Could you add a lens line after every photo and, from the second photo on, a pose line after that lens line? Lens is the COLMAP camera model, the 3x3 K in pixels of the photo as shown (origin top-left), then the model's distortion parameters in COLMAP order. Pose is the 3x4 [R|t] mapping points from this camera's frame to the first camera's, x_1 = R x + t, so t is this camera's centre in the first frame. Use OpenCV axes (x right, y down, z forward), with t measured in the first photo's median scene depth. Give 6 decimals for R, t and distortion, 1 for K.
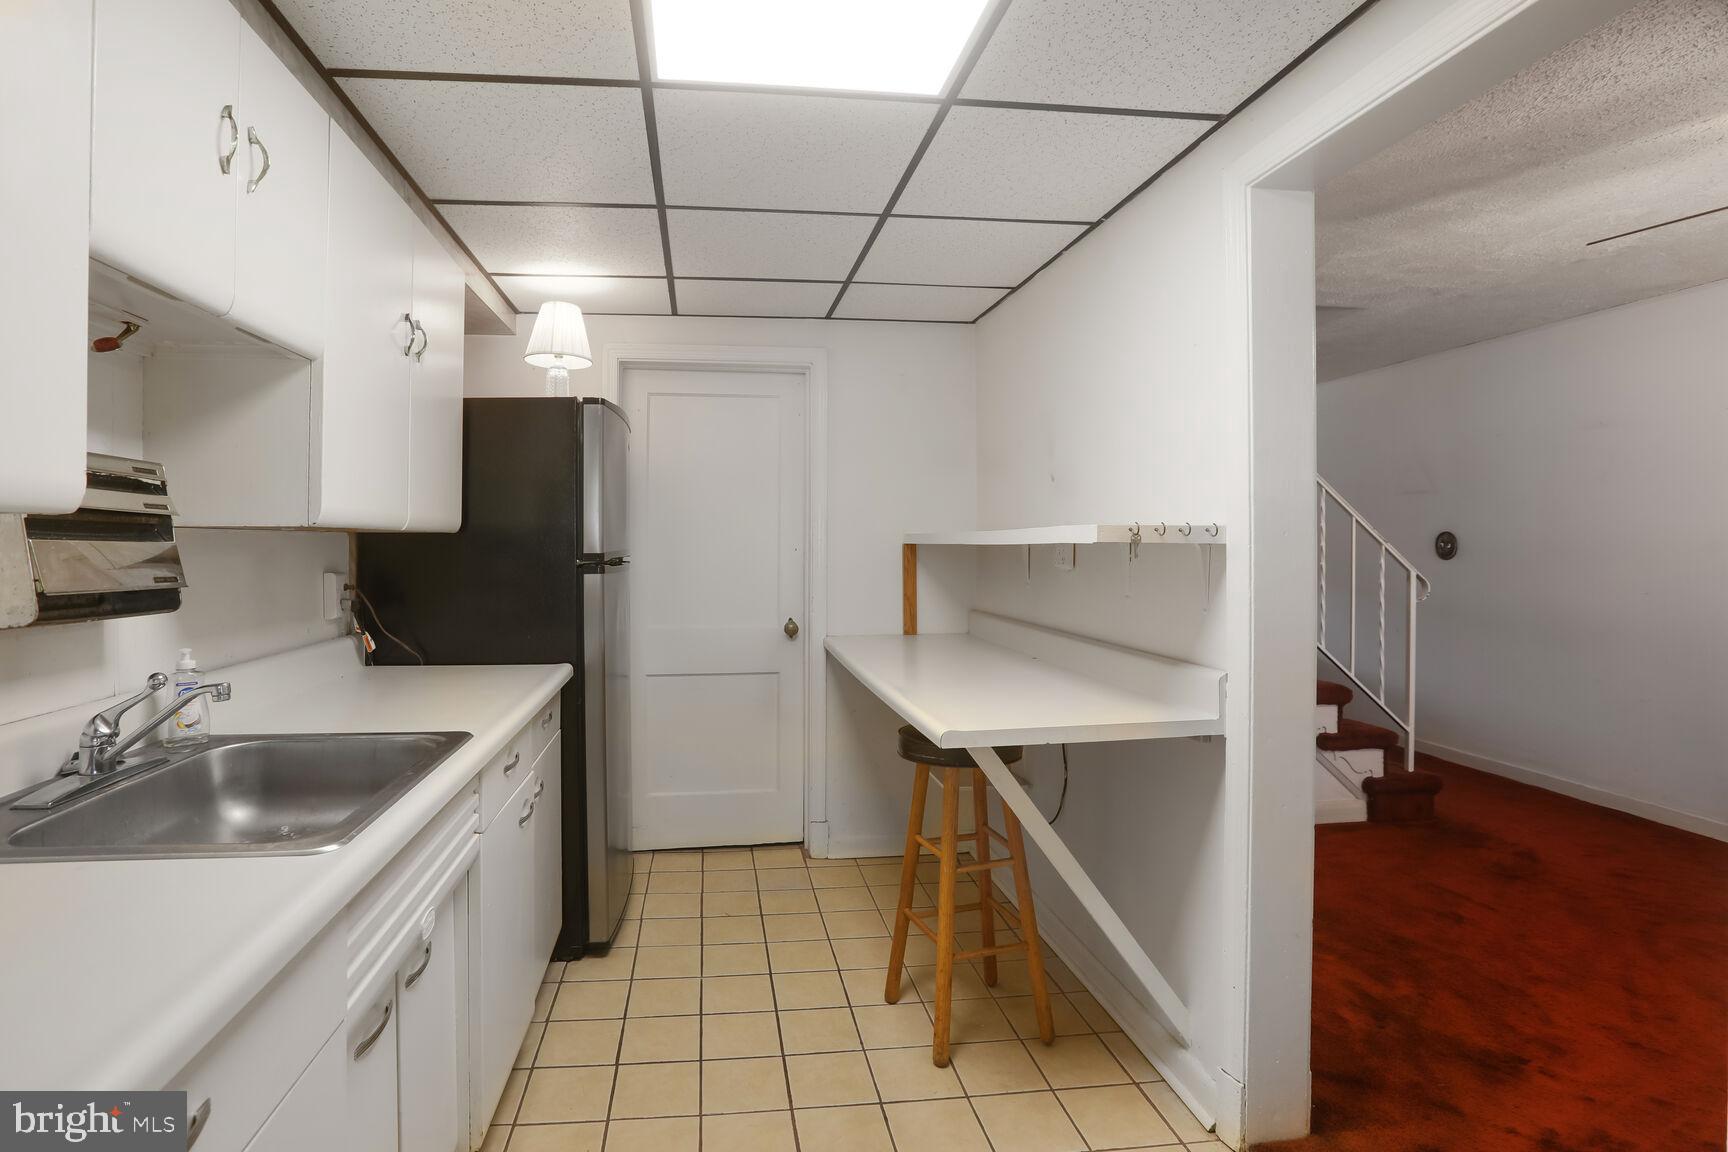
lens RADIAL K [[876.3, 0, 802.5], [0, 876.3, 540.0], [0, 0, 1]] dist [-0.026419, 0.002205]
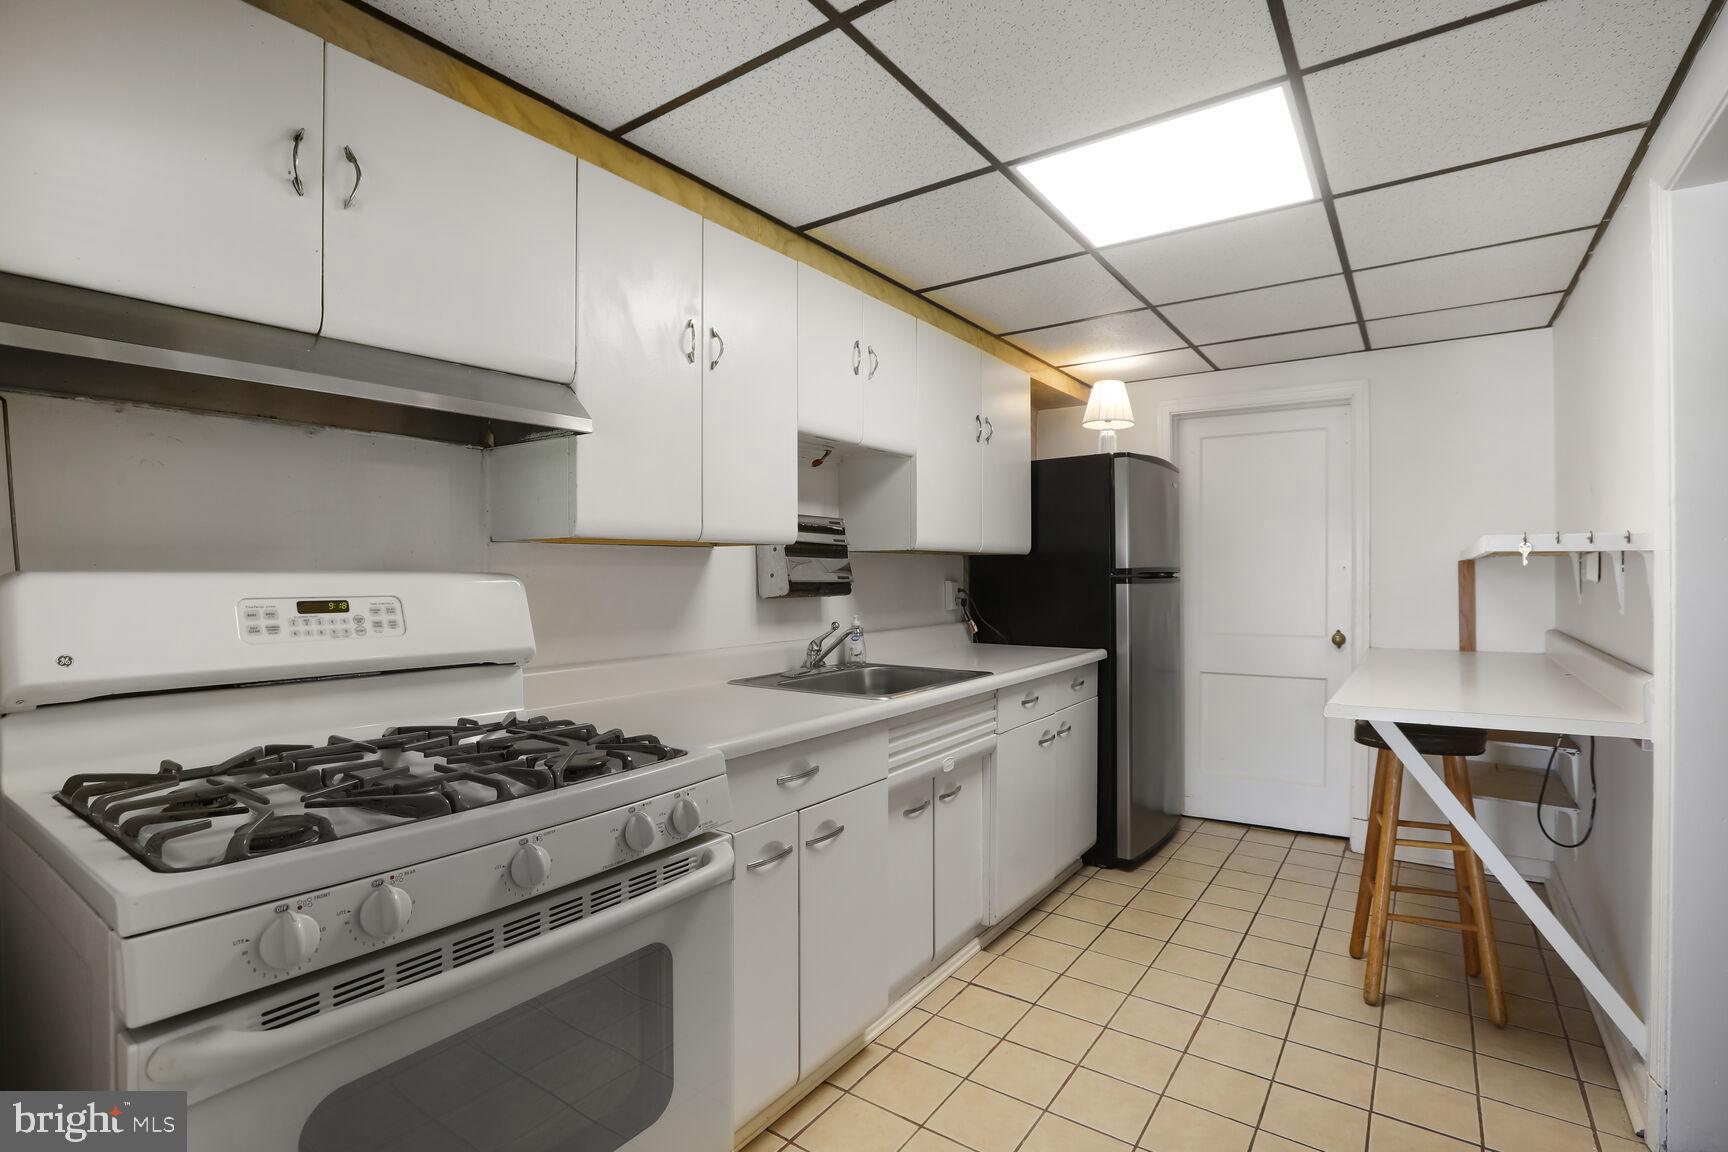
lens RADIAL K [[821.4, 0, 859.7], [0, 821.4, 570.2], [0, 0, 1]] dist [-0.012408, 0.002794]
pose [[0.756887, -0.003777, -0.653535, 0.360786], [0.005922, 0.999982, 0.001079, 0.018547], [0.653519, -0.004686, 0.756896, -0.275710]]
